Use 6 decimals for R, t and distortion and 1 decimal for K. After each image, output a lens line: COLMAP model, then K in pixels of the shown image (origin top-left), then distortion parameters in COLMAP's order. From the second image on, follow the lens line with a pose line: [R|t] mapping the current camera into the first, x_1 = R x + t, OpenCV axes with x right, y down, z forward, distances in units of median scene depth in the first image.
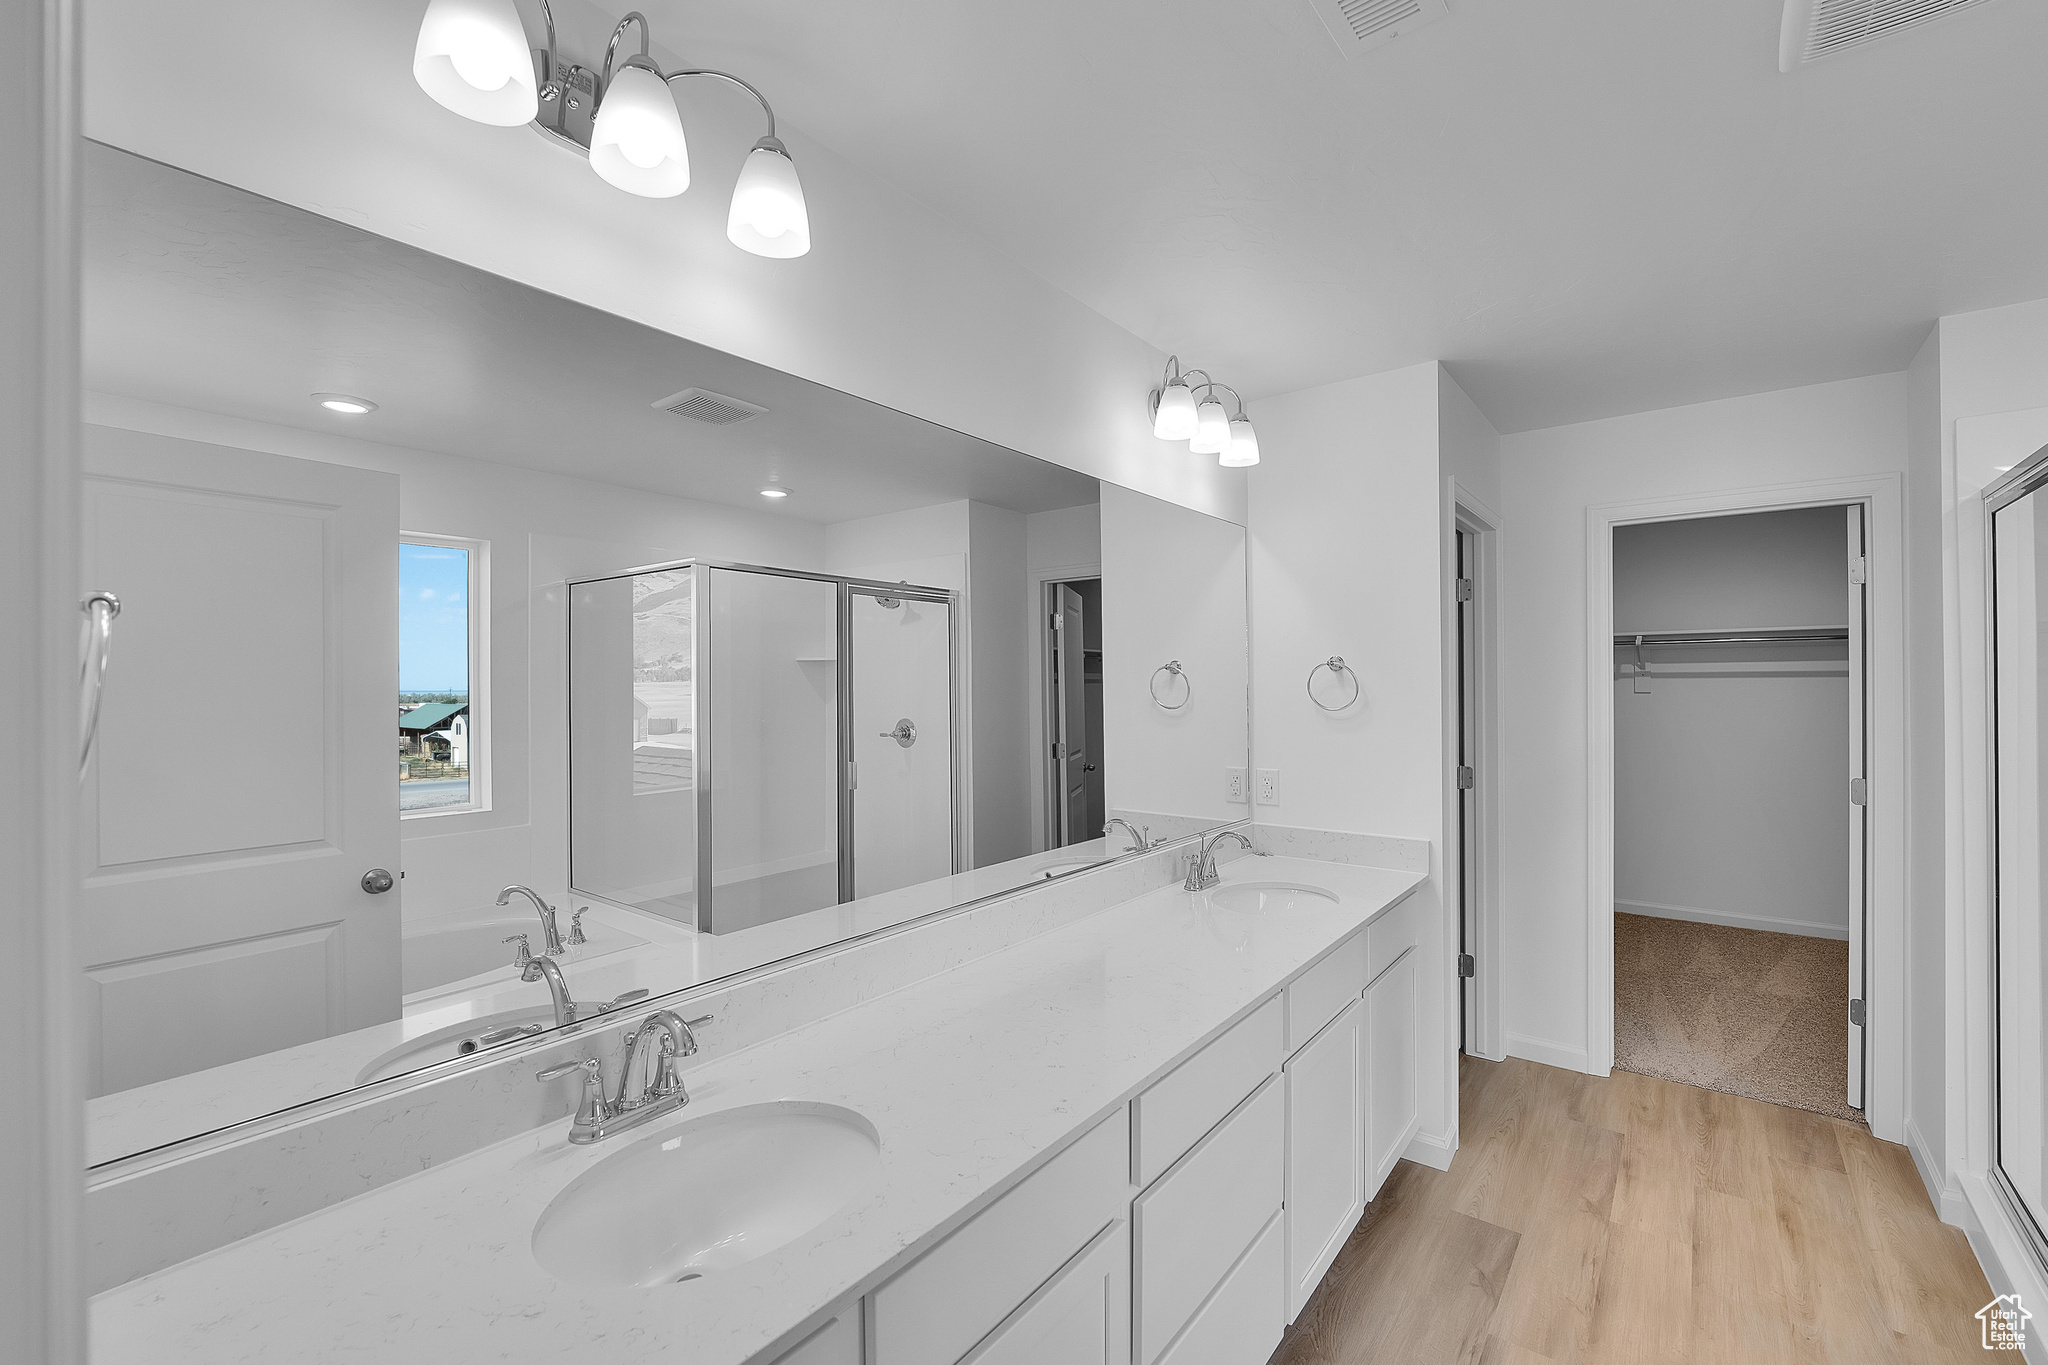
lens RADIAL K [[854.1, 0, 1024.0], [0, 854.1, 682.5], [0, 0, 1]] dist [-0.011122, 0.000661]
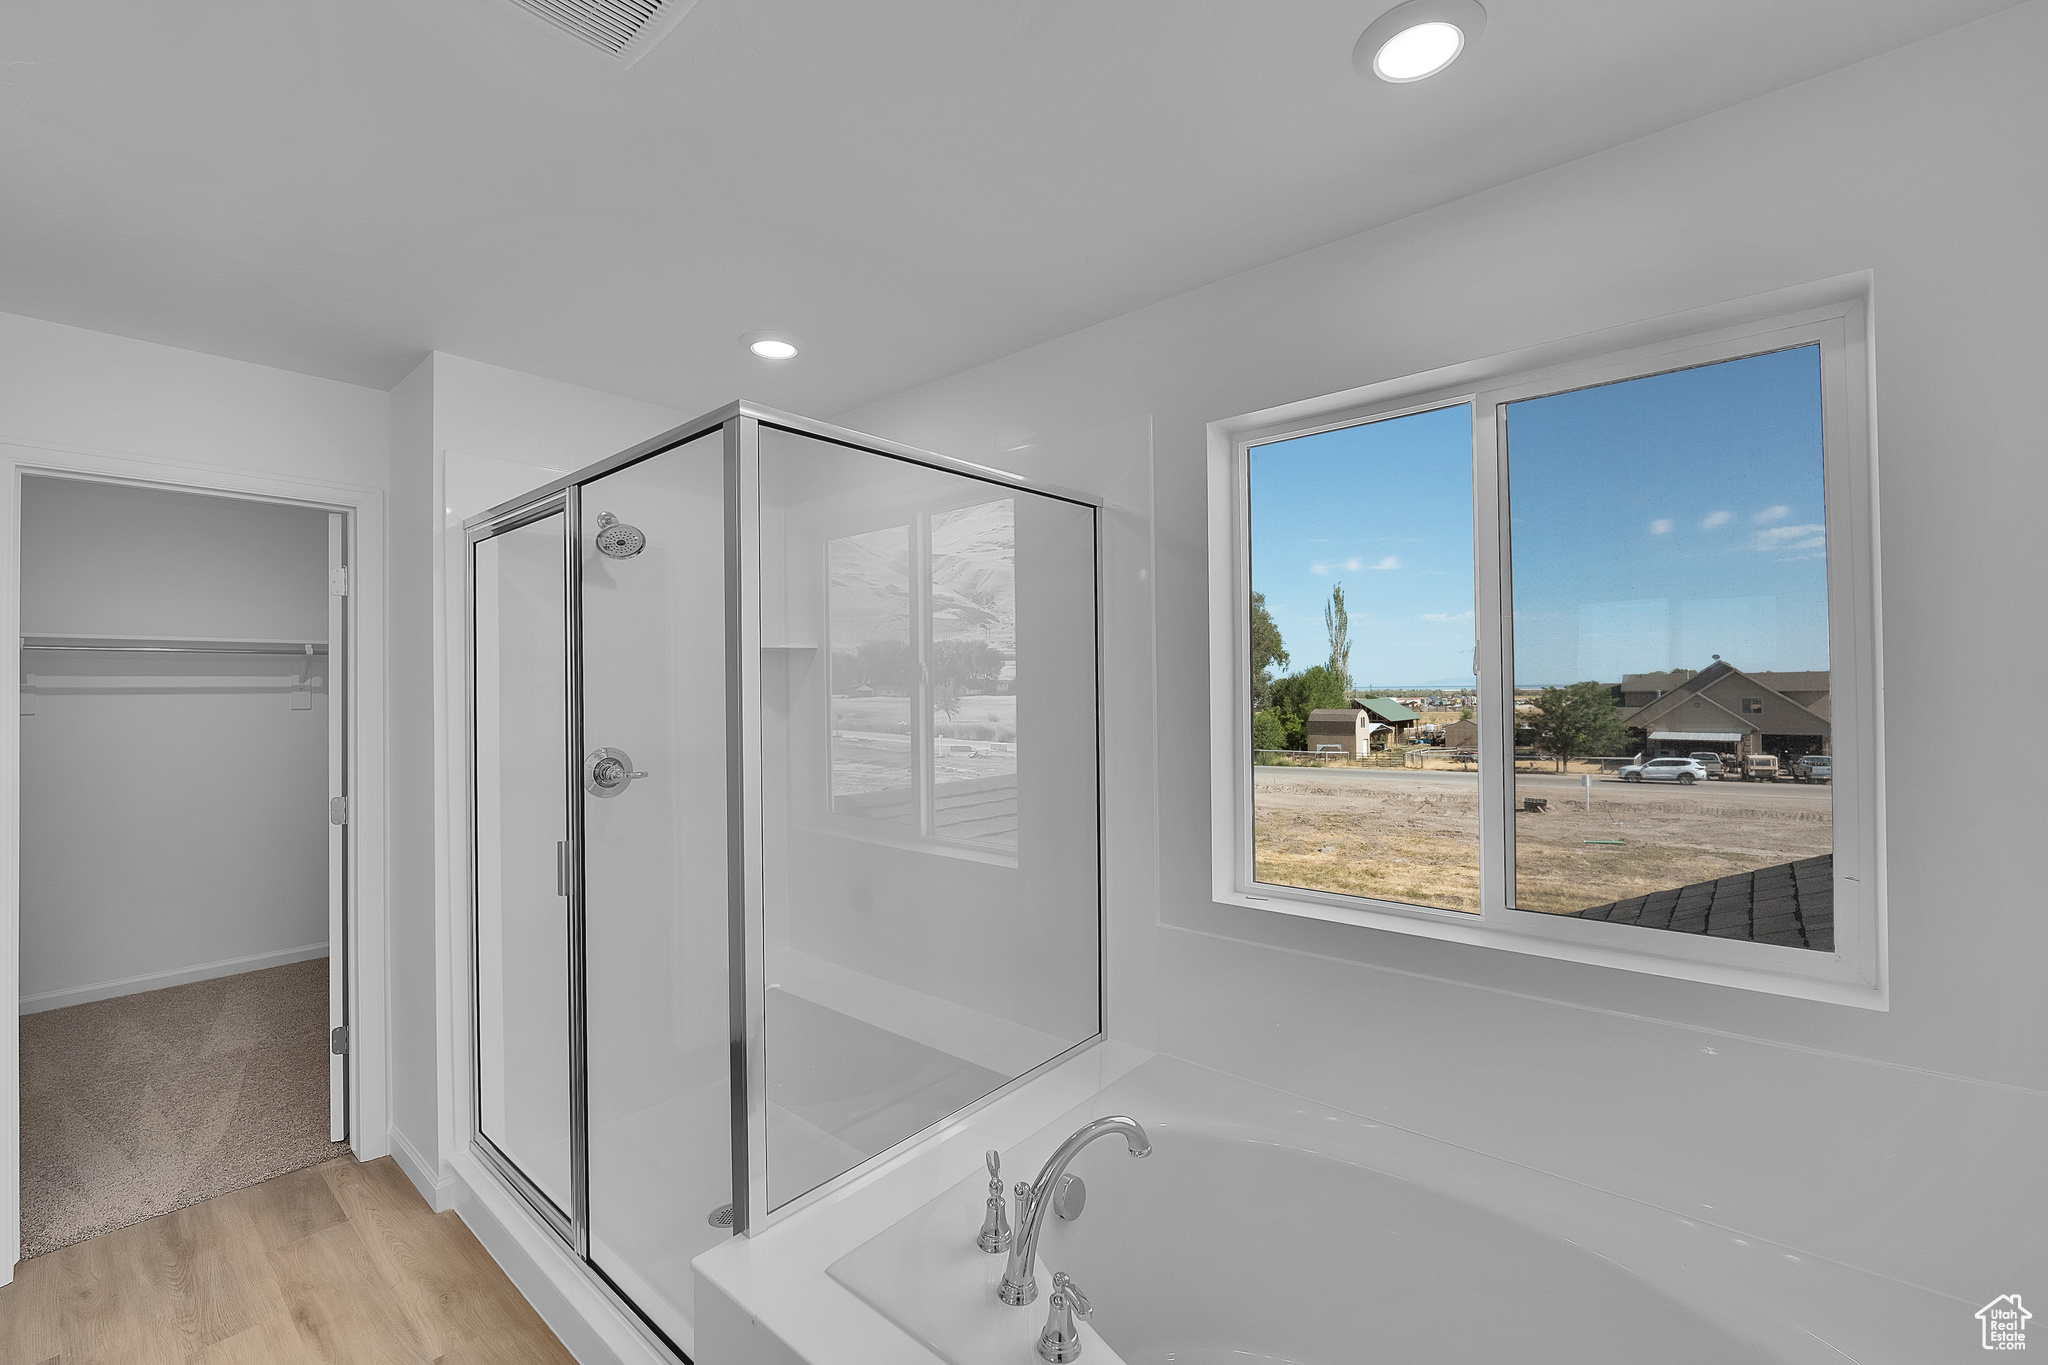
lens RADIAL K [[854.1, 0, 1024.0], [0, 854.1, 682.5], [0, 0, 1]] dist [-0.011122, 0.000661]
pose [[0.035955, 0.013932, 0.999256, 0.046329], [0.007130, 0.999874, -0.014197, 0.001972], [-0.999328, 0.007635, 0.035851, 0.184370]]
